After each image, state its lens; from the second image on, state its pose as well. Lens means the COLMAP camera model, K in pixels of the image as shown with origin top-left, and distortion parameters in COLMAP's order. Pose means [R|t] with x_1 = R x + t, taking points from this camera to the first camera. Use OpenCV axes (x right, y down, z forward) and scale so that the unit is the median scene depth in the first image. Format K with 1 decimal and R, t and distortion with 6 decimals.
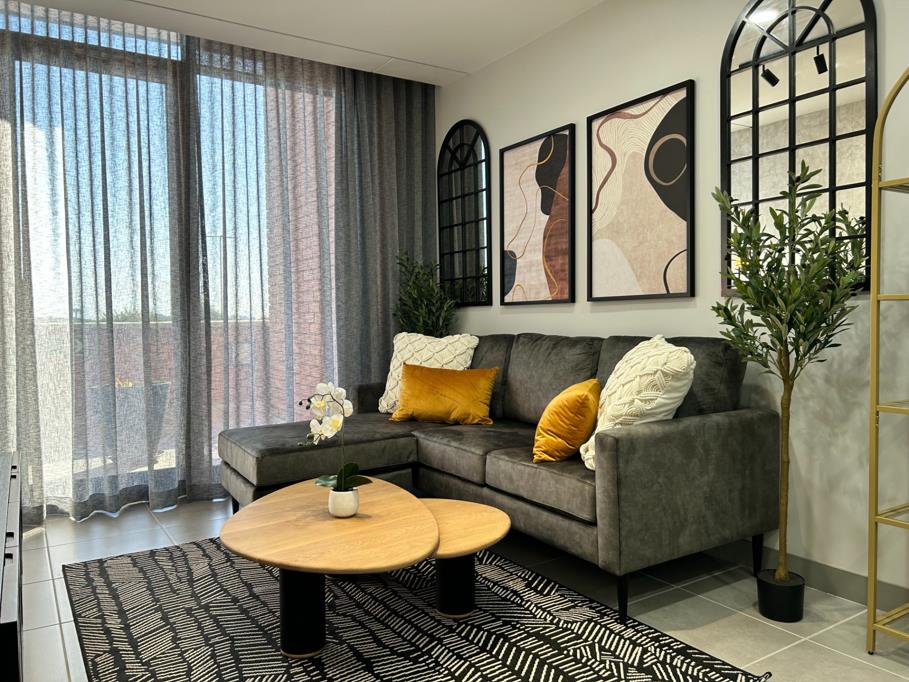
lens RADIAL K [[685.3, 0, 448.7], [0, 685.3, 342.5], [0, 0, 1]] dist [0.065008, -0.074317]
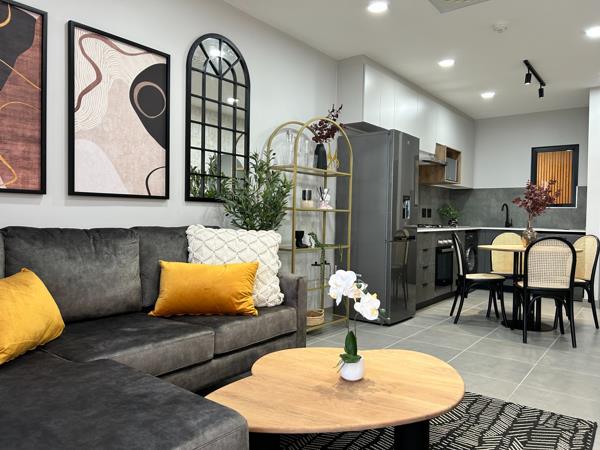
lens RADIAL K [[452.3, 0, 303.5], [0, 452.3, 226.0], [0, 0, 1]] dist [0.065008, -0.074317]
pose [[-0.355518, -0.014782, 0.934553, -0.657928], [0.018228, 0.999575, 0.022745, -0.024791], [-0.934492, 0.025122, -0.355097, 1.041271]]
